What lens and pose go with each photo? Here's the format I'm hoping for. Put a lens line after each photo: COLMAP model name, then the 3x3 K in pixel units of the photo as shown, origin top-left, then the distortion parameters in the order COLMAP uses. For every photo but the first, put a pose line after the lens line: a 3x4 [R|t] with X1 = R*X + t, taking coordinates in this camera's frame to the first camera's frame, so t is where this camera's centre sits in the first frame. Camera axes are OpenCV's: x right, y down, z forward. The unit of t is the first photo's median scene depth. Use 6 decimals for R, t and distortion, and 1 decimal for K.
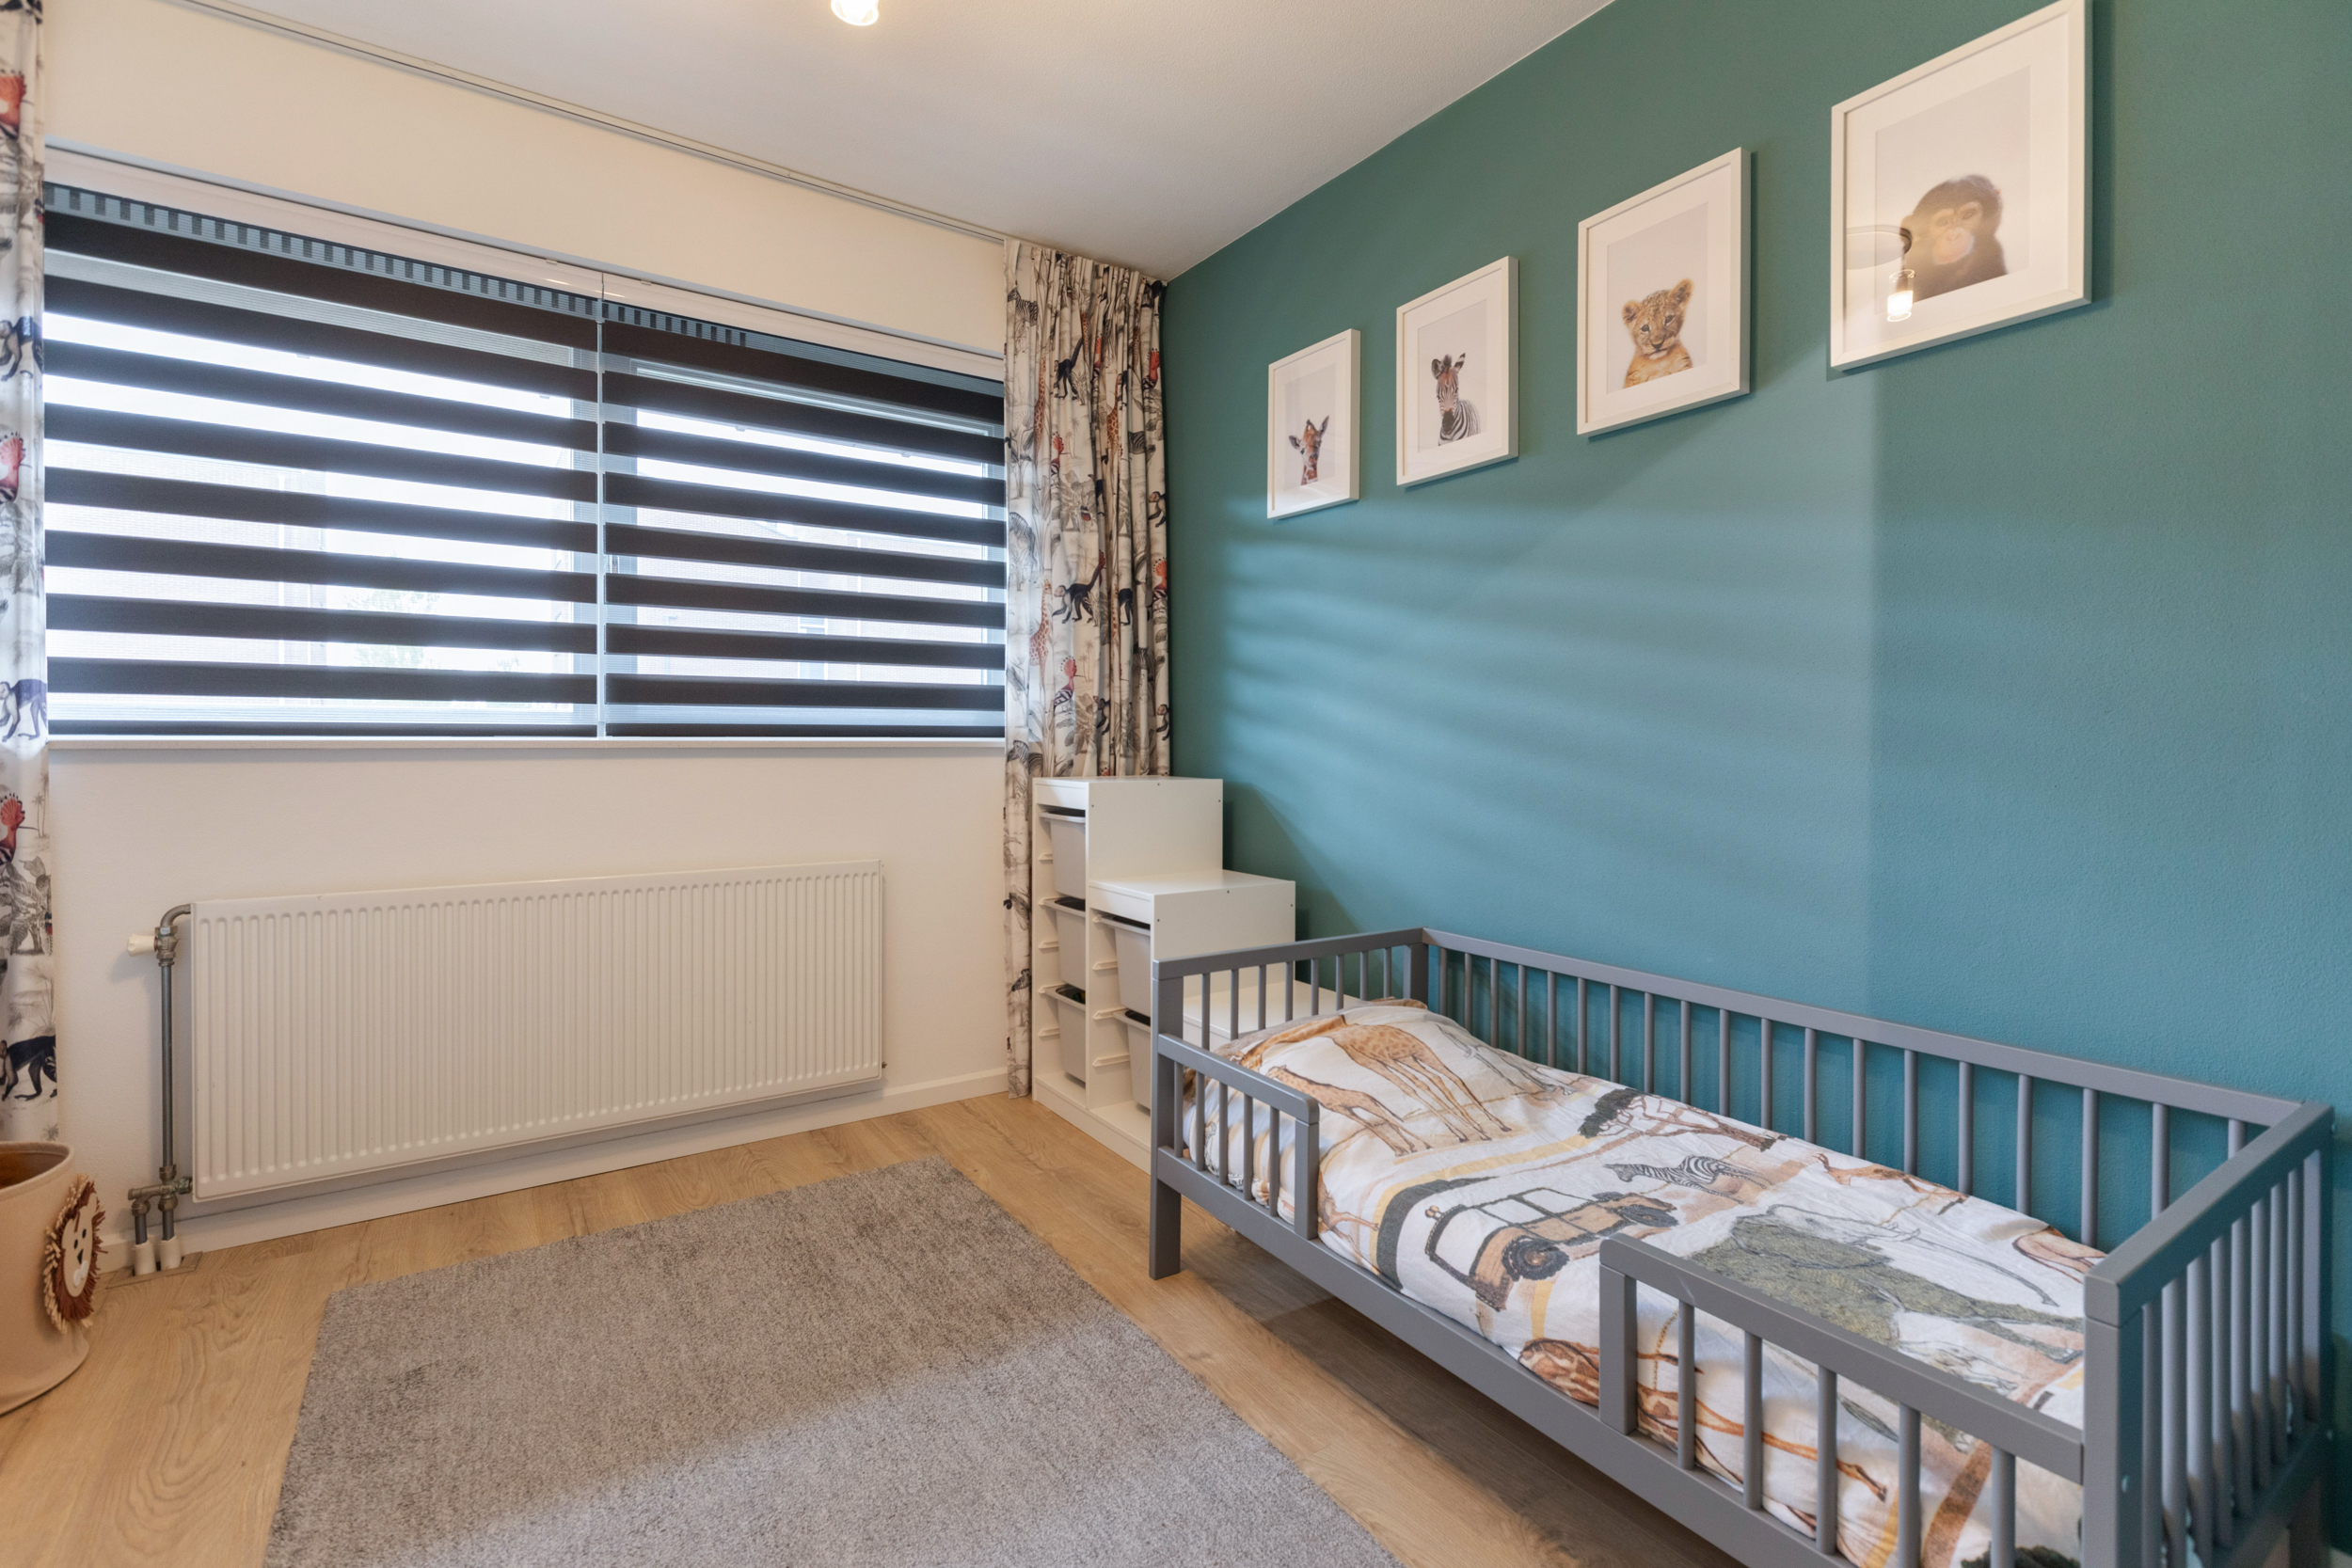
lens RADIAL K [[1050.9, 0, 1173.7], [0, 1050.9, 747.1], [0, 0, 1]] dist [-0.001653, 0.000053]
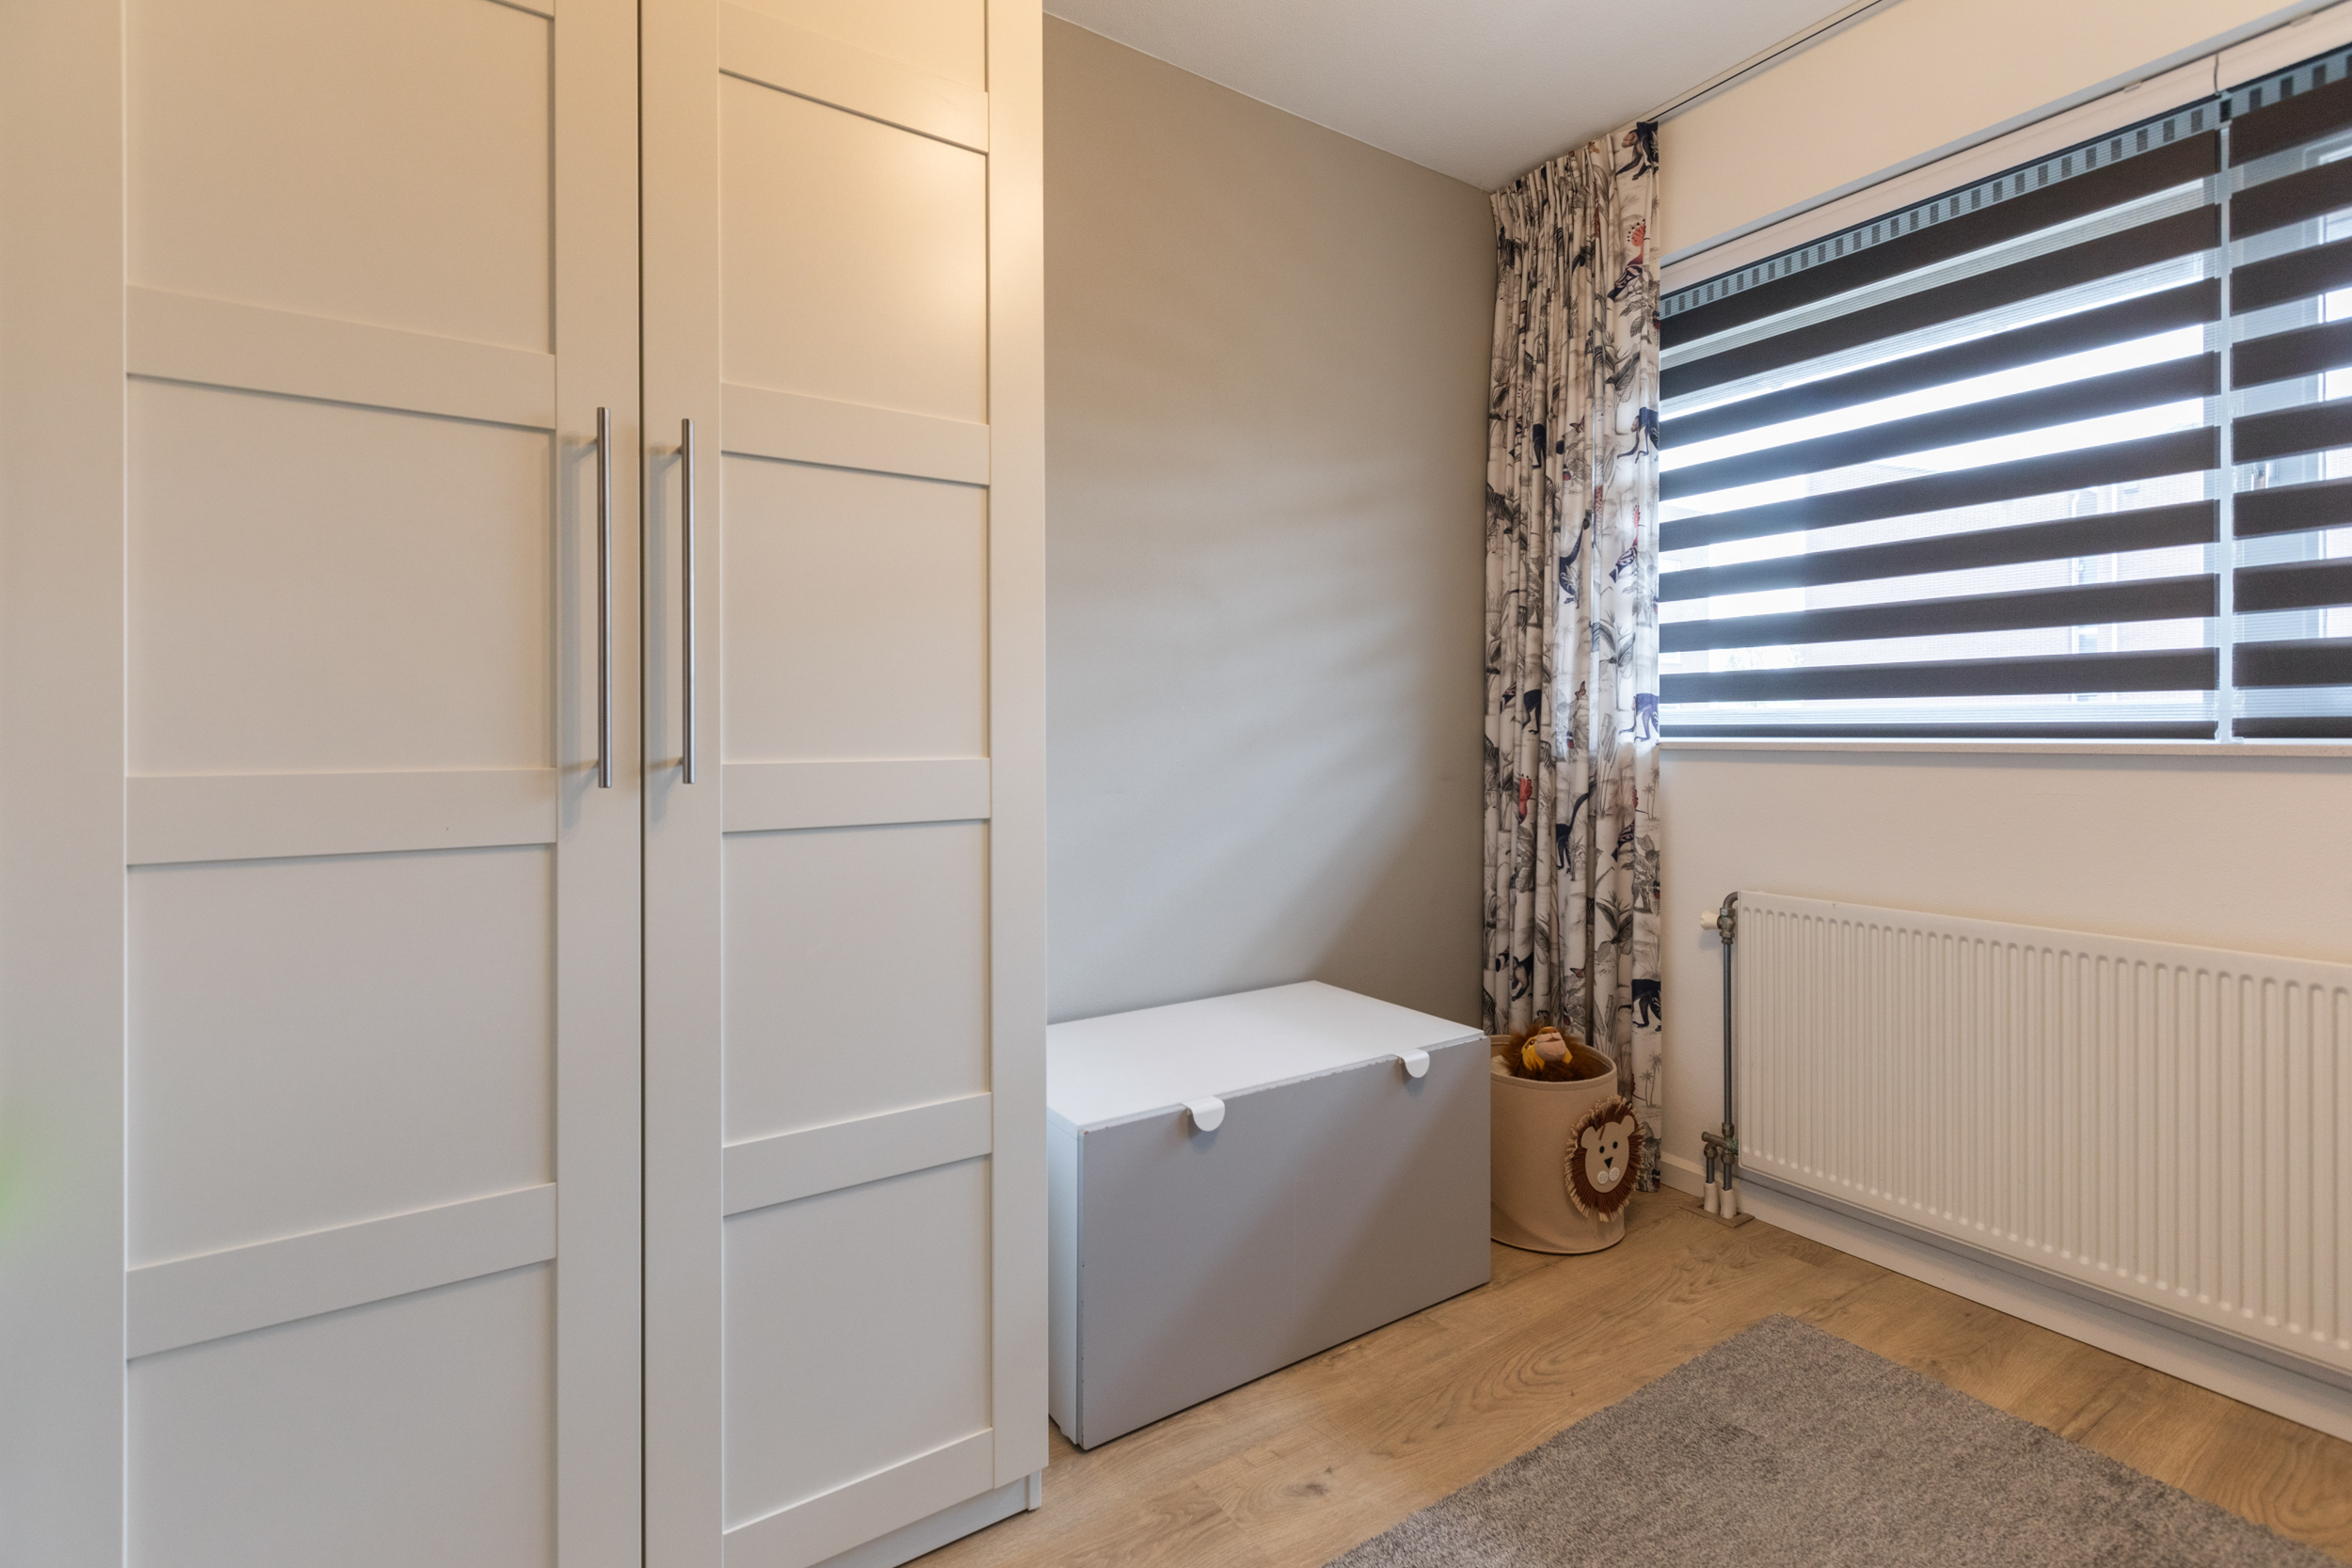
lens RADIAL K [[1071.5, 0, 1172.3], [0, 1071.5, 723.7], [0, 0, 1]] dist [0.002312, 0.000158]
pose [[-0.016435, -0.009624, -0.999819, 0.198050], [-0.003615, 0.999948, -0.009566, -0.013395], [0.999858, 0.003457, -0.016469, 0.433950]]
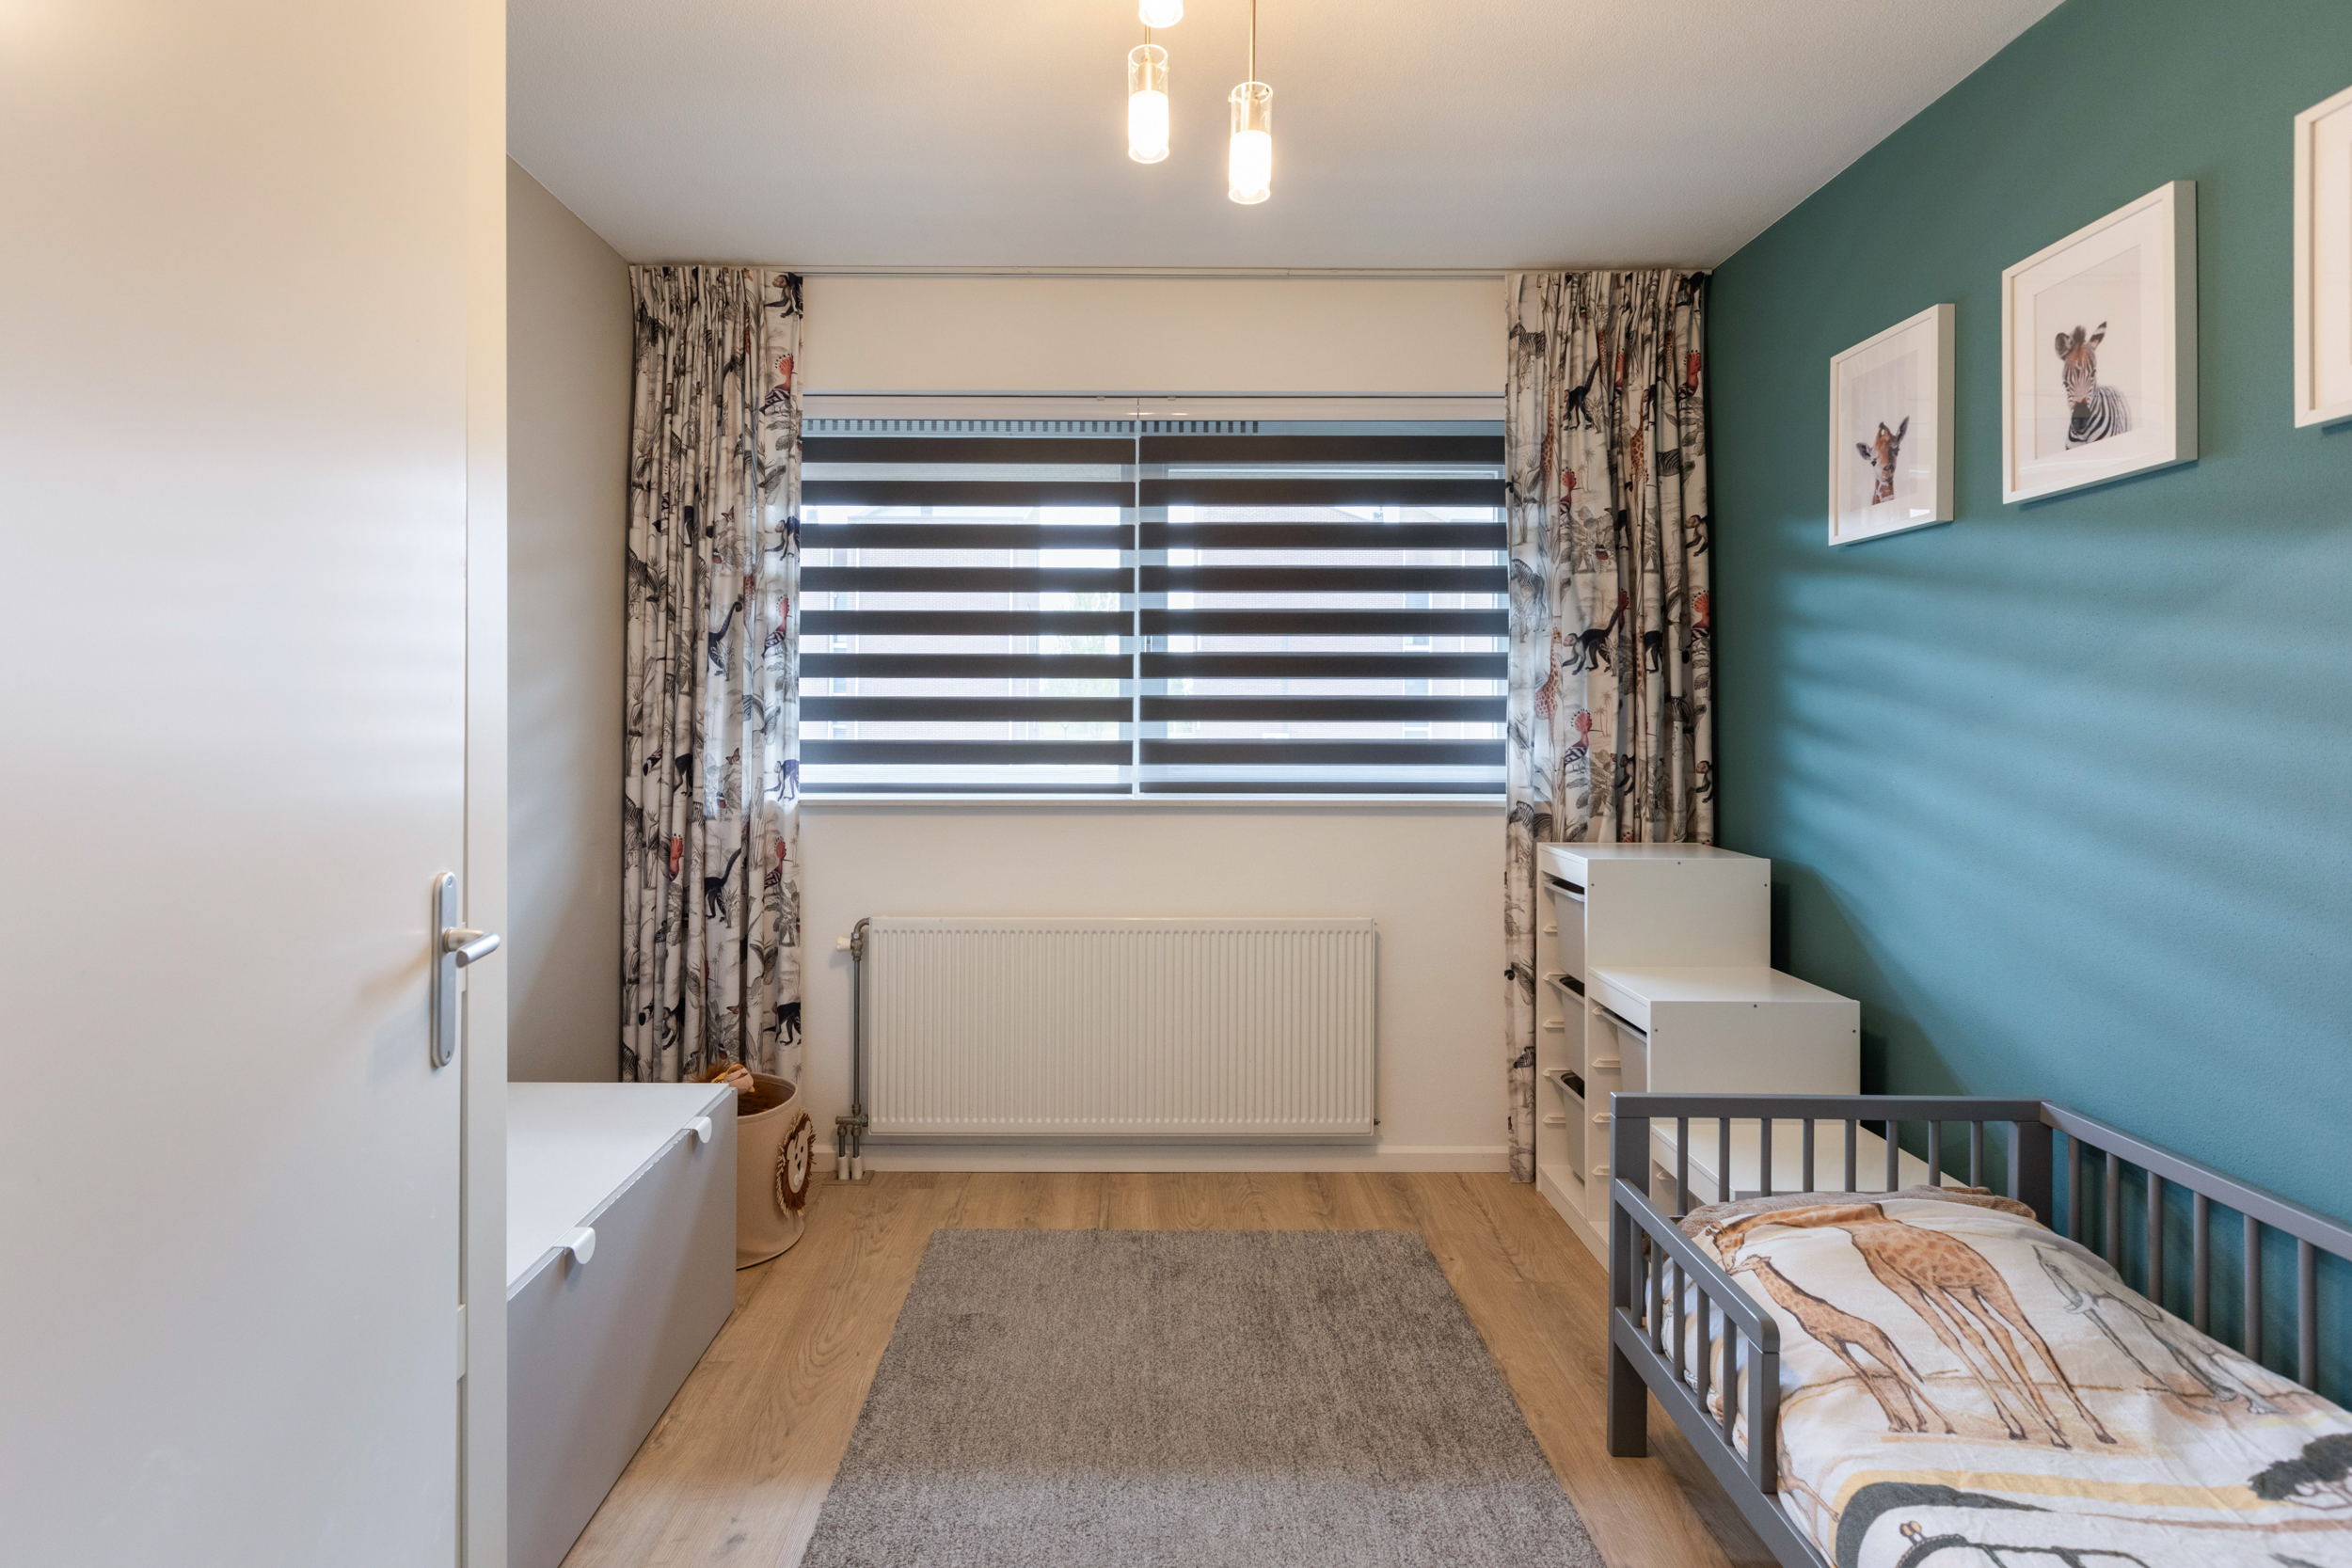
lens RADIAL K [[1075.2, 0, 1139.1], [0, 1075.2, 714.6], [0, 0, 1]] dist [0.001151, -0.000994]
pose [[0.829886, -0.003491, -0.557922, 0.159220], [-0.004383, 0.999909, -0.012776, -0.105953], [0.557915, 0.013048, 0.829795, 0.013068]]
